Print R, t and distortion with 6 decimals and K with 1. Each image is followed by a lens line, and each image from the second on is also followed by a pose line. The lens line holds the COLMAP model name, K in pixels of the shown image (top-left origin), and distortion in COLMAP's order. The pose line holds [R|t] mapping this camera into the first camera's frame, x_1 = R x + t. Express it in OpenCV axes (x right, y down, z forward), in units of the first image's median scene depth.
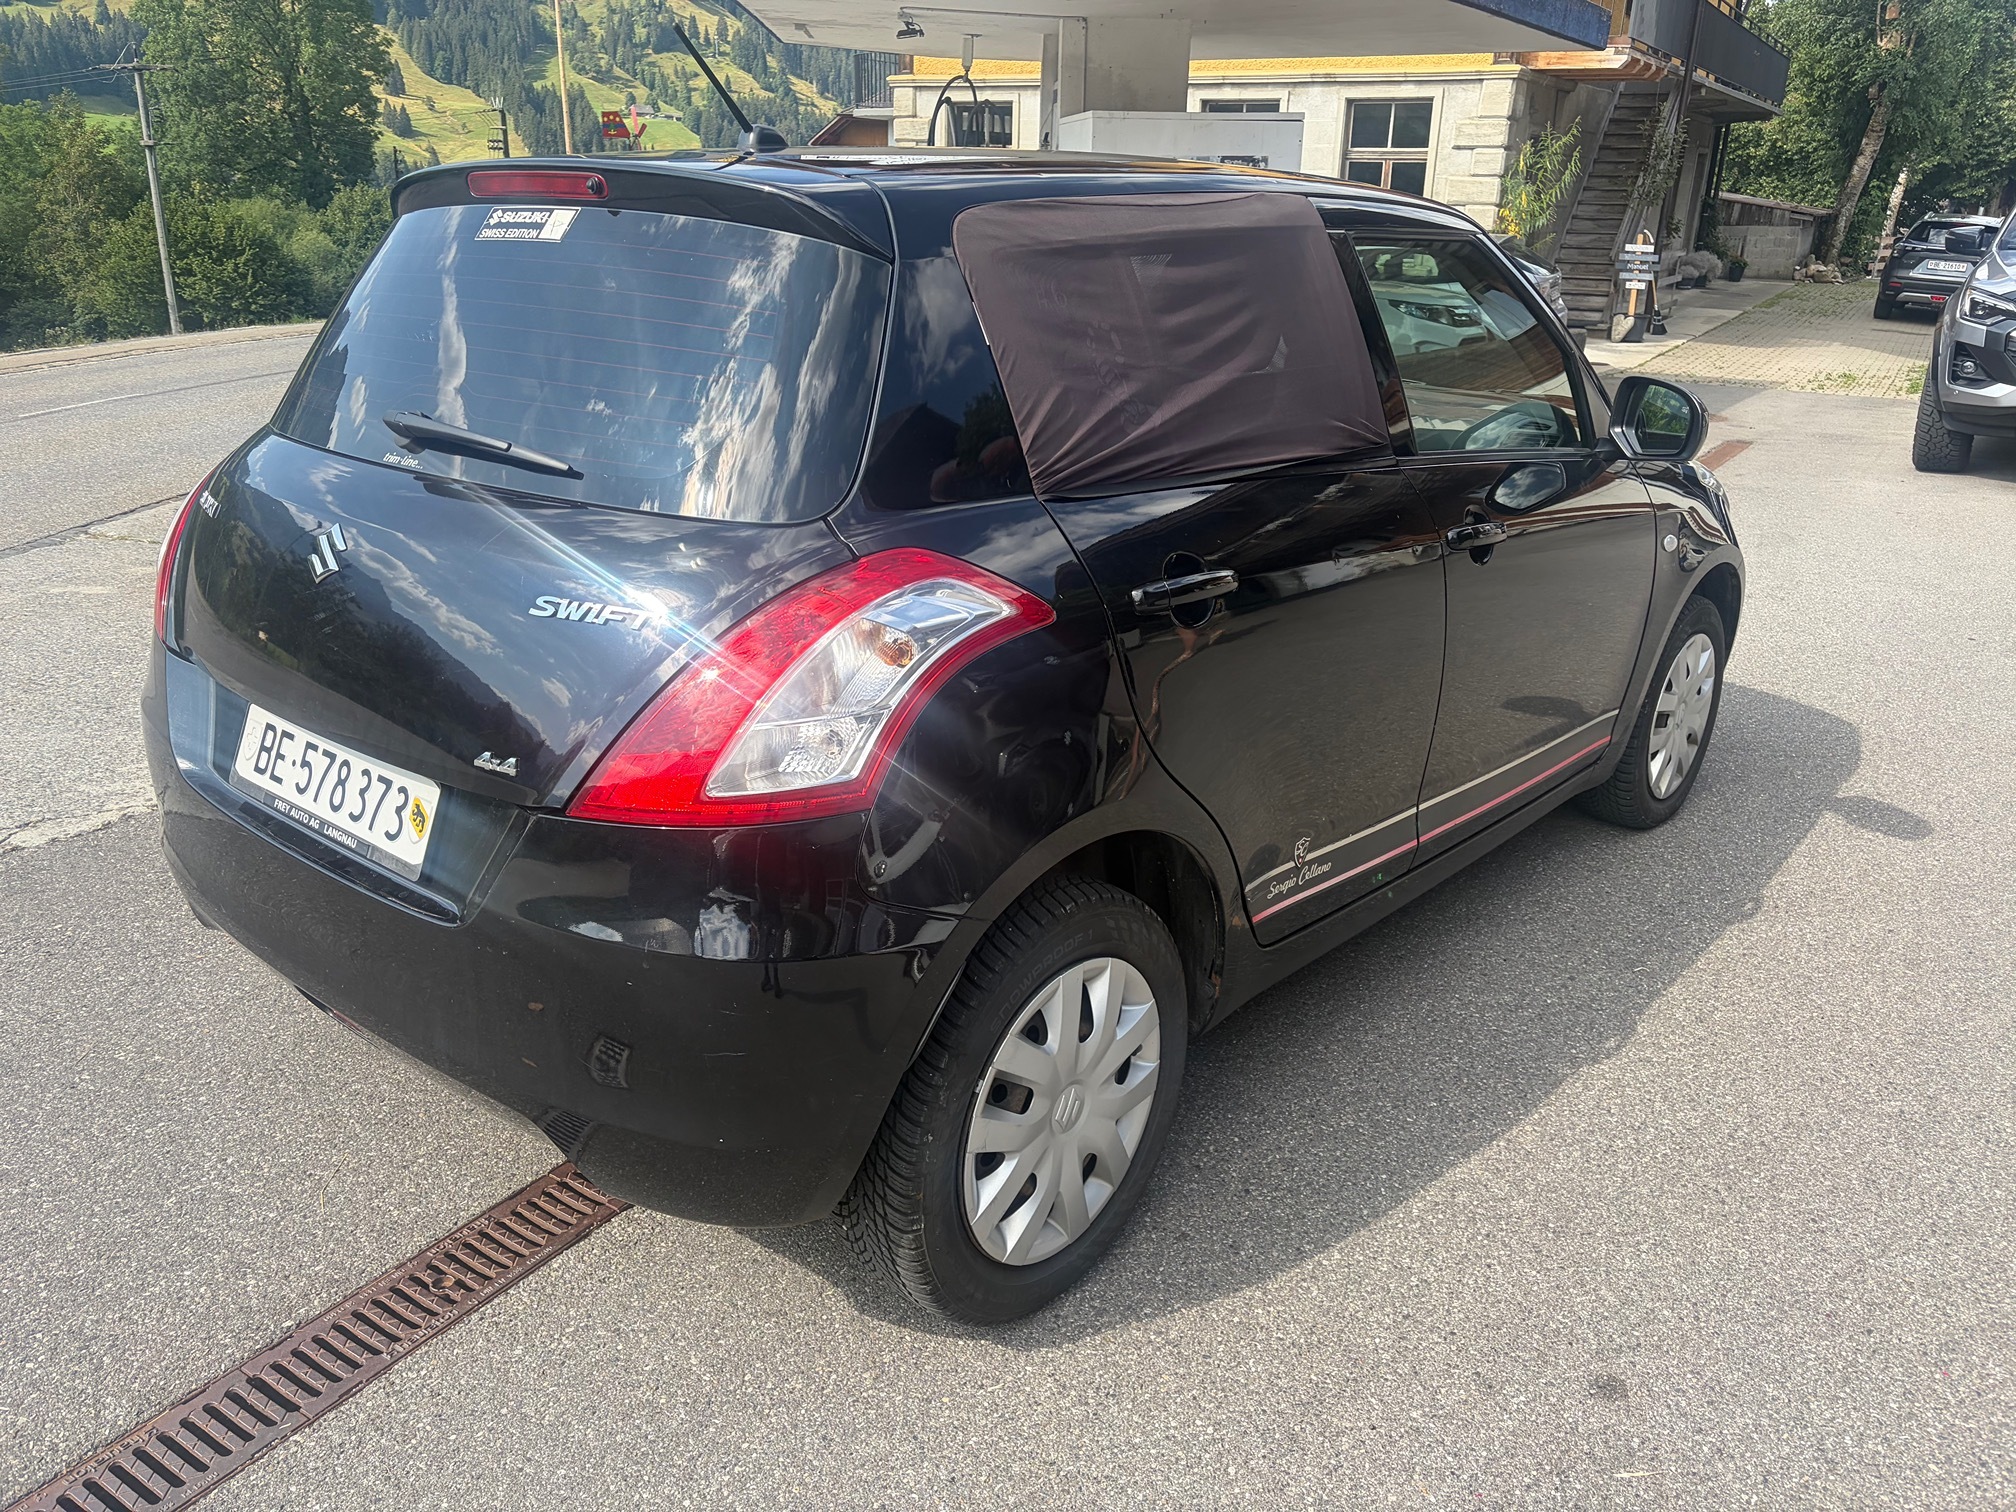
lens RADIAL K [[1510.3, 0, 1039.0], [0, 1510.3, 753.9], [0, 0, 1]] dist [0.097575, -0.122124]
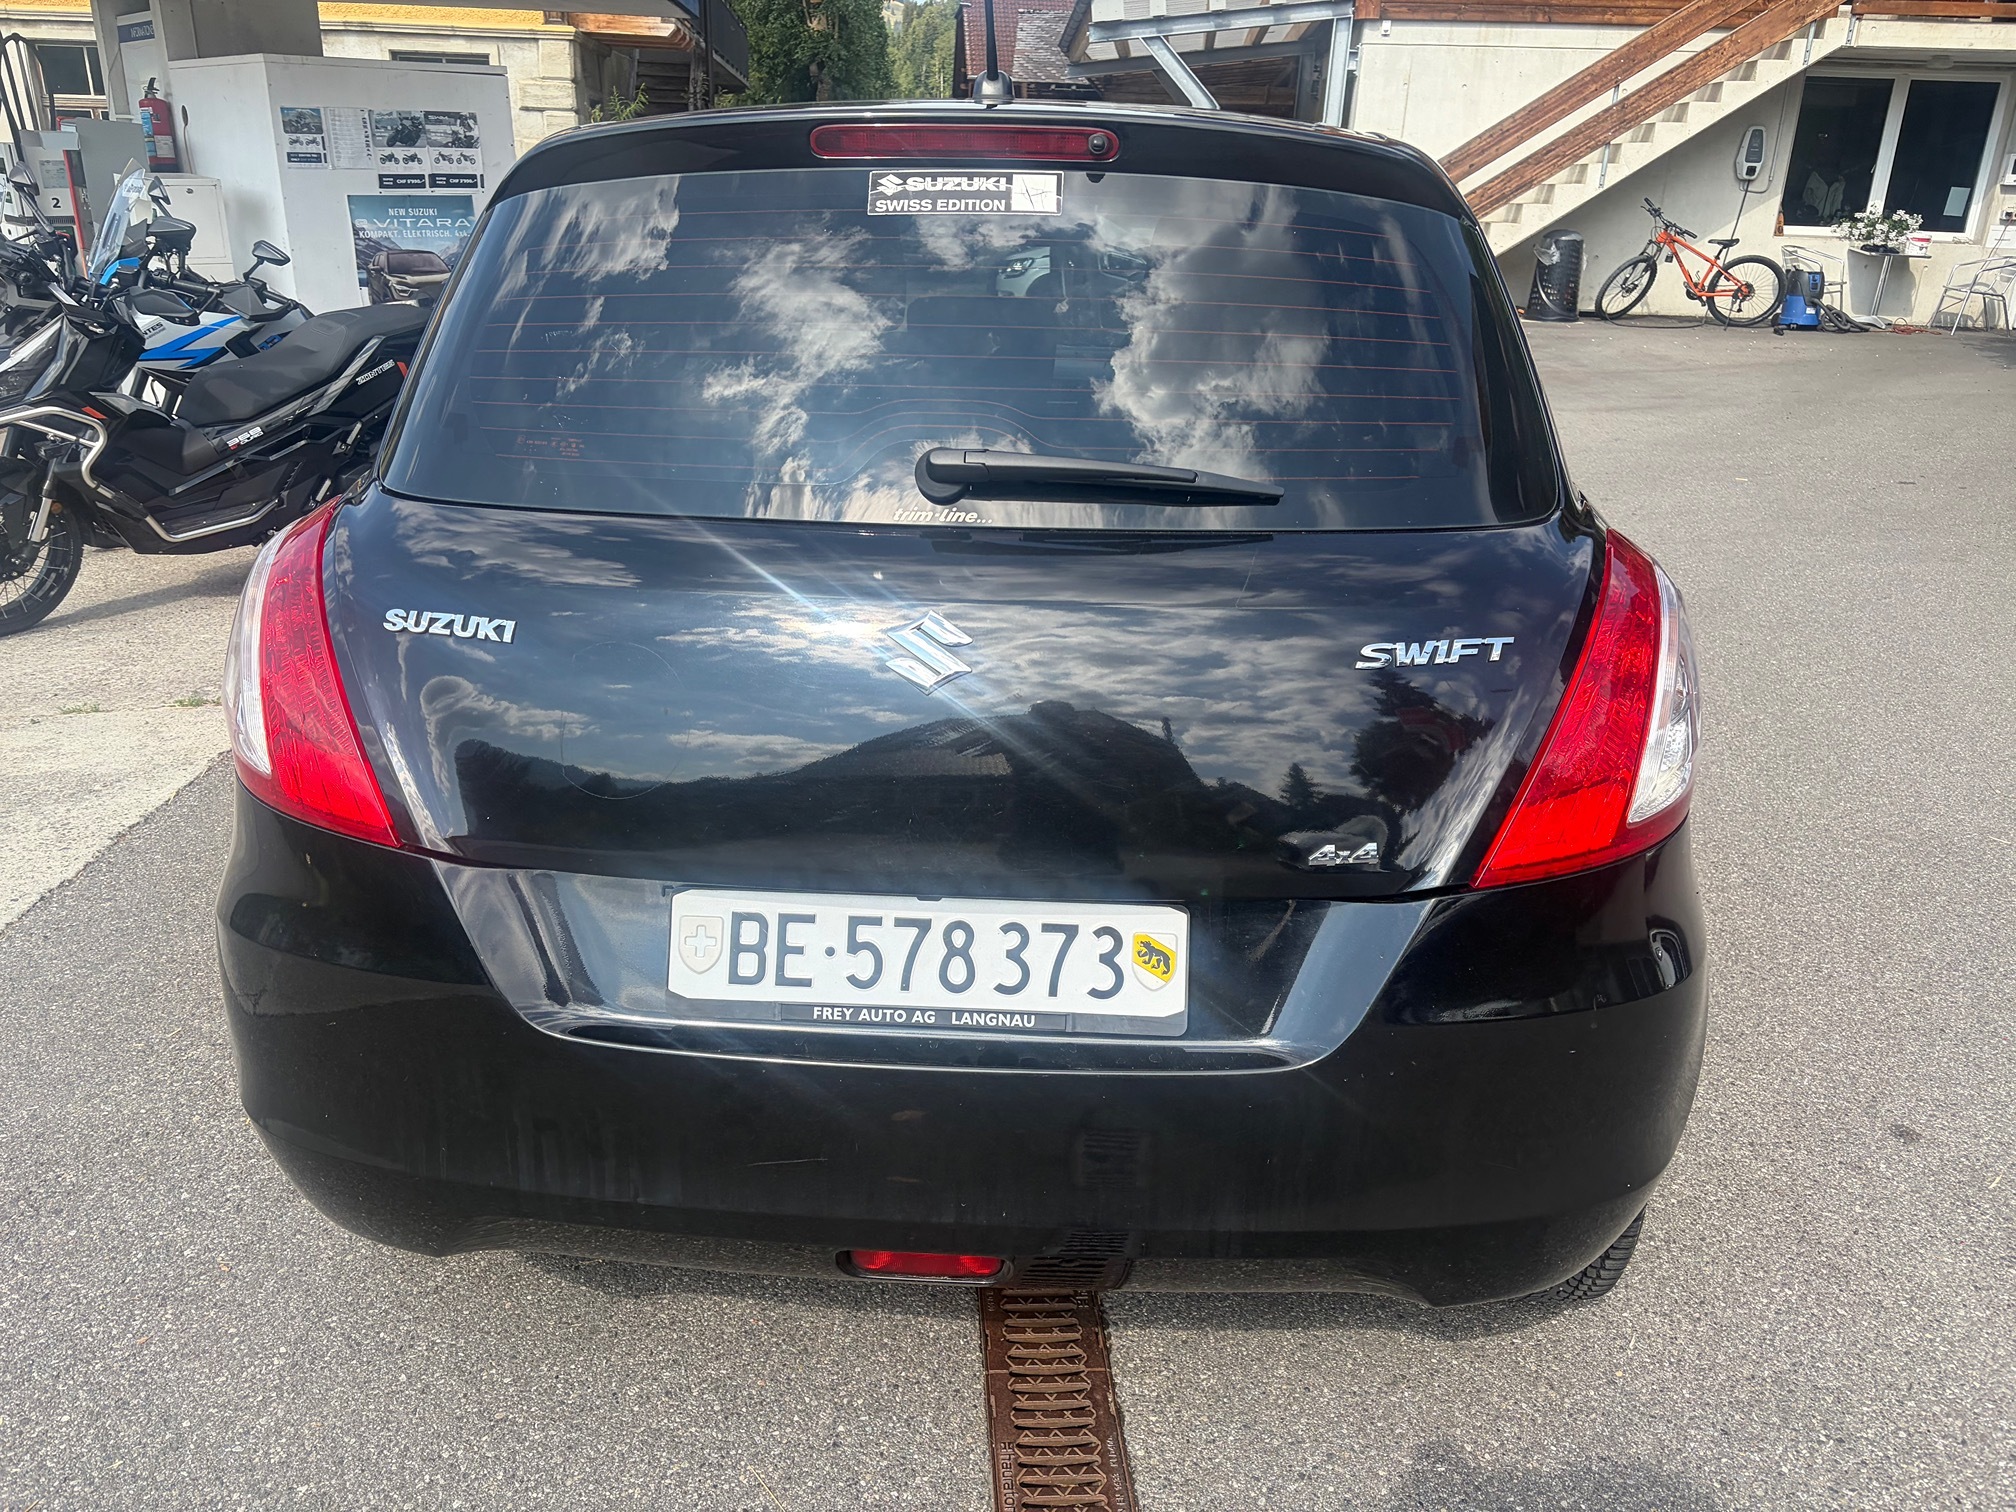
lens RADIAL K [[1510.3, 0, 1039.0], [0, 1510.3, 753.9], [0, 0, 1]] dist [0.097575, -0.122124]
pose [[0.796491, -0.211973, 0.566277, -0.773167], [0.200665, 0.976125, 0.083148, -0.121950], [-0.570383, 0.047405, 0.820010, 0.343884]]
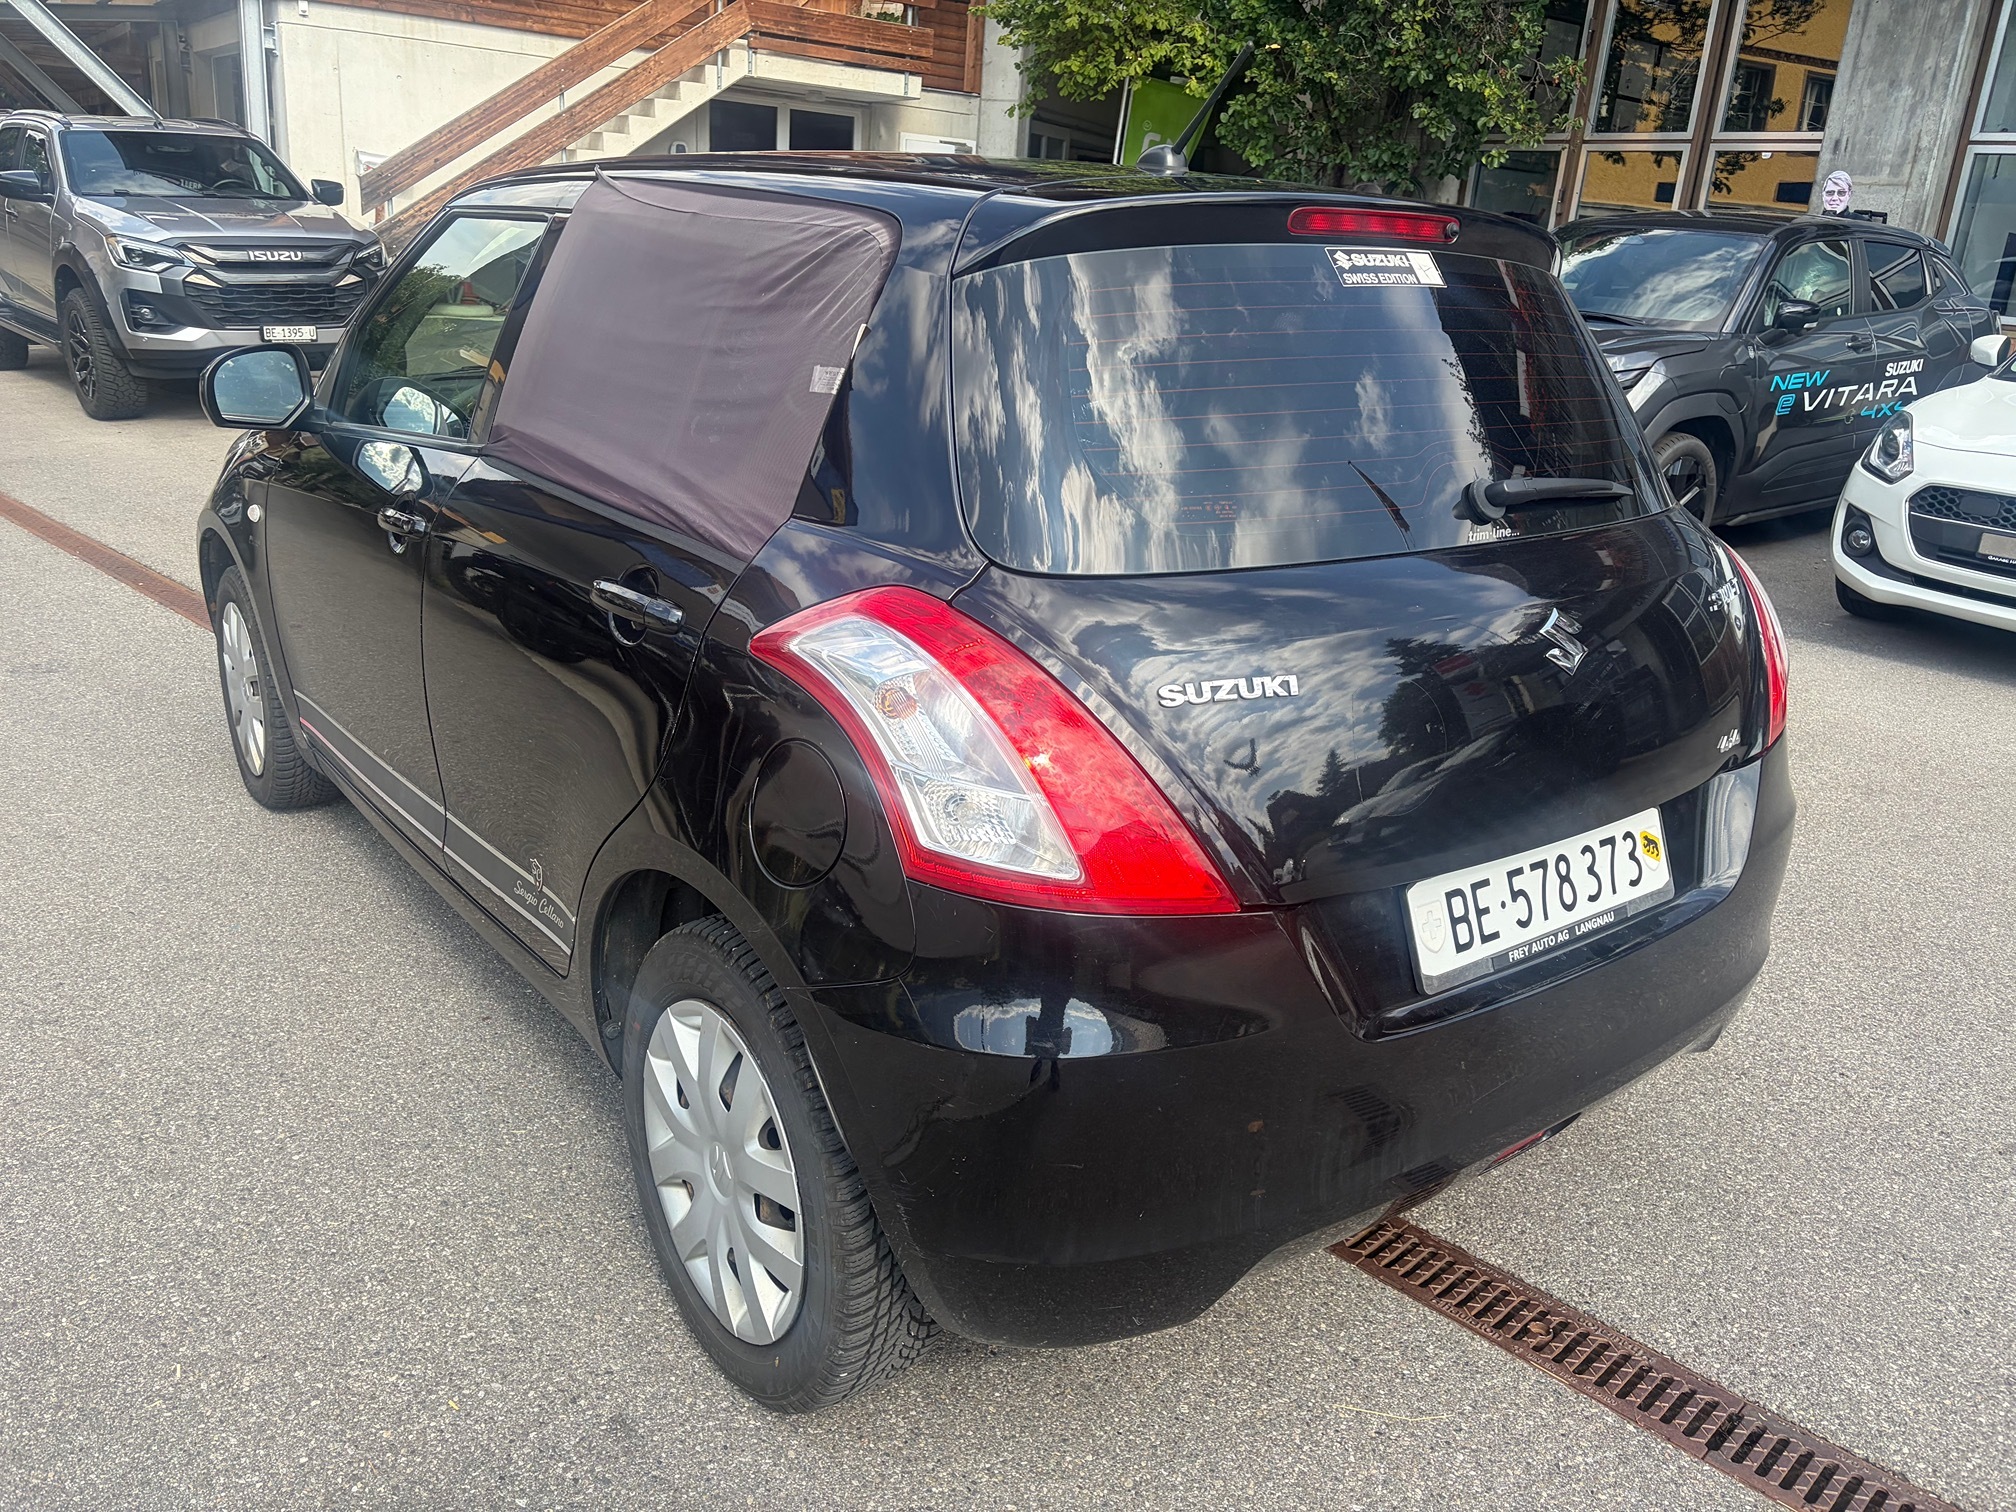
lens RADIAL K [[1484.9, 0, 1002.1], [0, 1484.9, 746.8], [0, 0, 1]] dist [0.098687, -0.114695]
pose [[0.212958, -0.324377, 0.921645, -1.264169], [0.280807, 0.923805, 0.260253, -0.366351], [-0.935840, 0.203381, 0.287819, 0.978599]]
